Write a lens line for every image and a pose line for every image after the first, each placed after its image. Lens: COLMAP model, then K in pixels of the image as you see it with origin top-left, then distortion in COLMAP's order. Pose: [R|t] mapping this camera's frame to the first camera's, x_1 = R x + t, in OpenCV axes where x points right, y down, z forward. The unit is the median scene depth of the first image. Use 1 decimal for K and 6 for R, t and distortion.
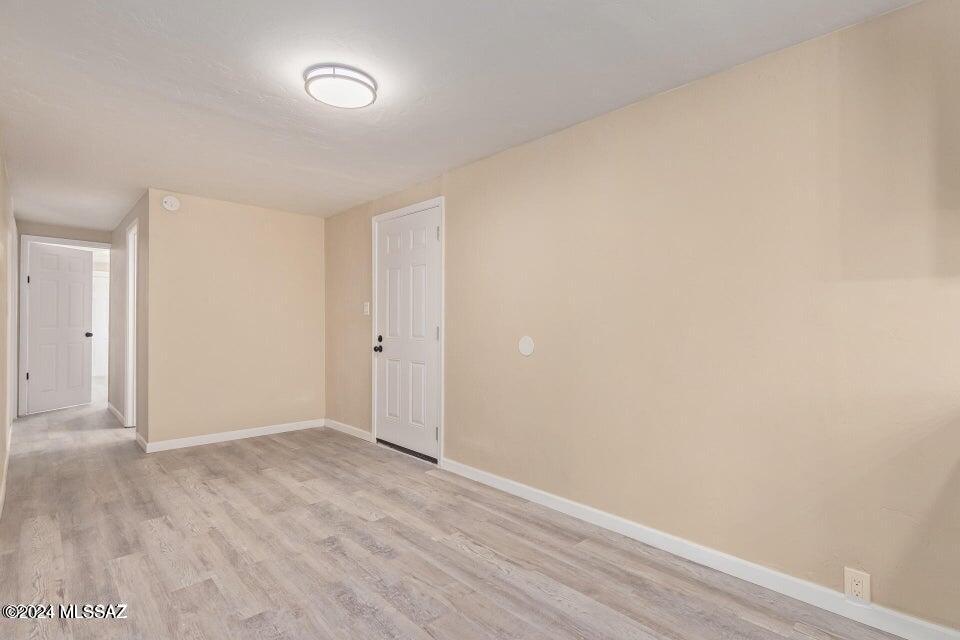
lens RADIAL K [[455.0, 0, 483.8], [0, 455.0, 320.2], [0, 0, 1]] dist [0.016513, -0.005990]
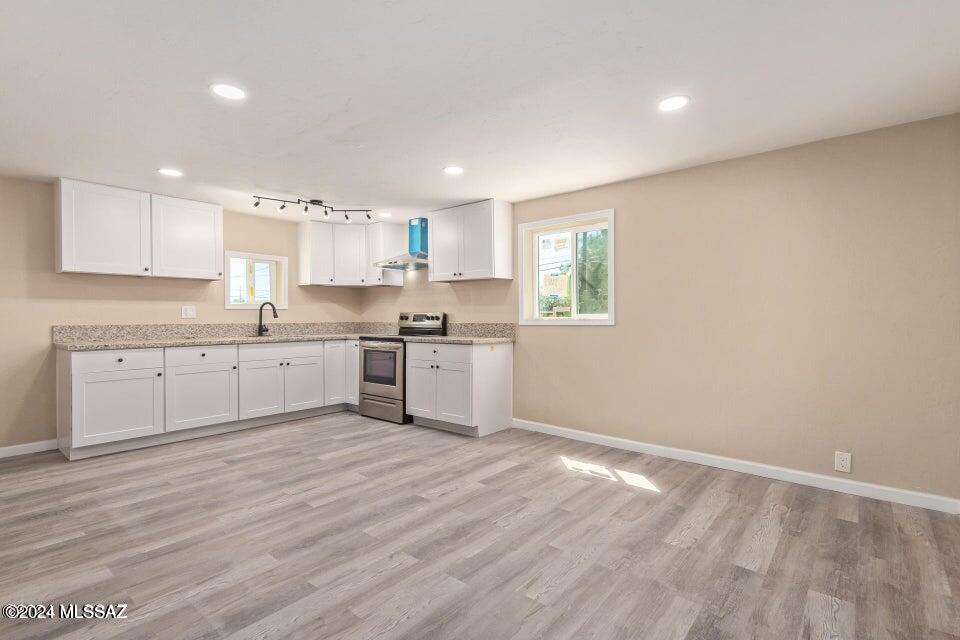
lens RADIAL K [[455.0, 0, 483.8], [0, 455.0, 320.2], [0, 0, 1]] dist [0.016513, -0.005990]
pose [[-0.097623, -0.008523, 0.995187, -0.762441], [-0.002893, 0.999962, 0.008280, -0.003708], [-0.995219, -0.002070, -0.097644, -0.526705]]
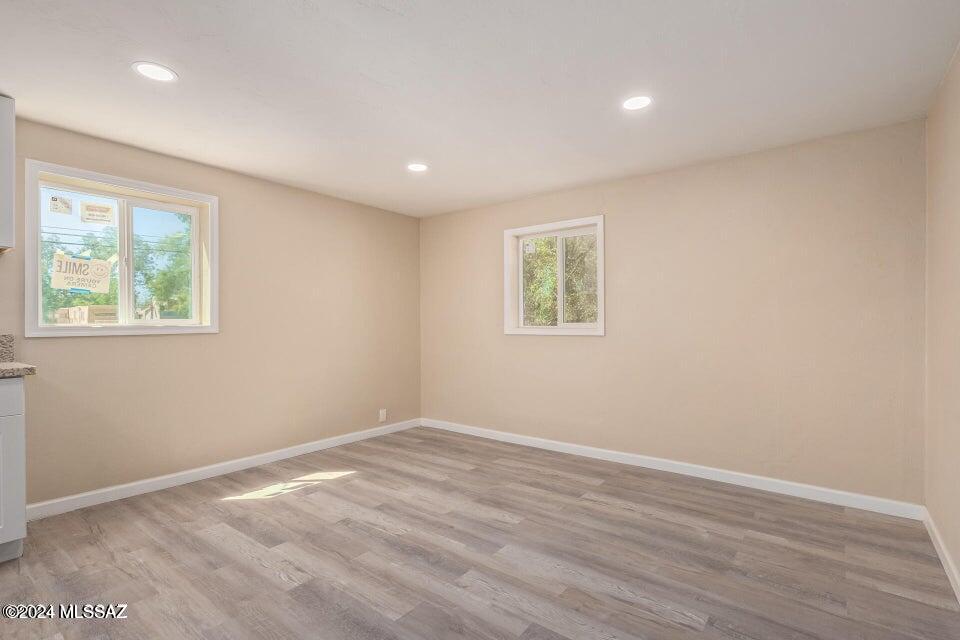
lens RADIAL K [[455.0, 0, 483.8], [0, 455.0, 320.2], [0, 0, 1]] dist [0.016513, -0.005990]
pose [[-0.990594, -0.000054, -0.136835, -0.083980], [0.001689, 0.999919, -0.012620, 0.003308], [0.136825, -0.012733, -0.990513, 0.097985]]
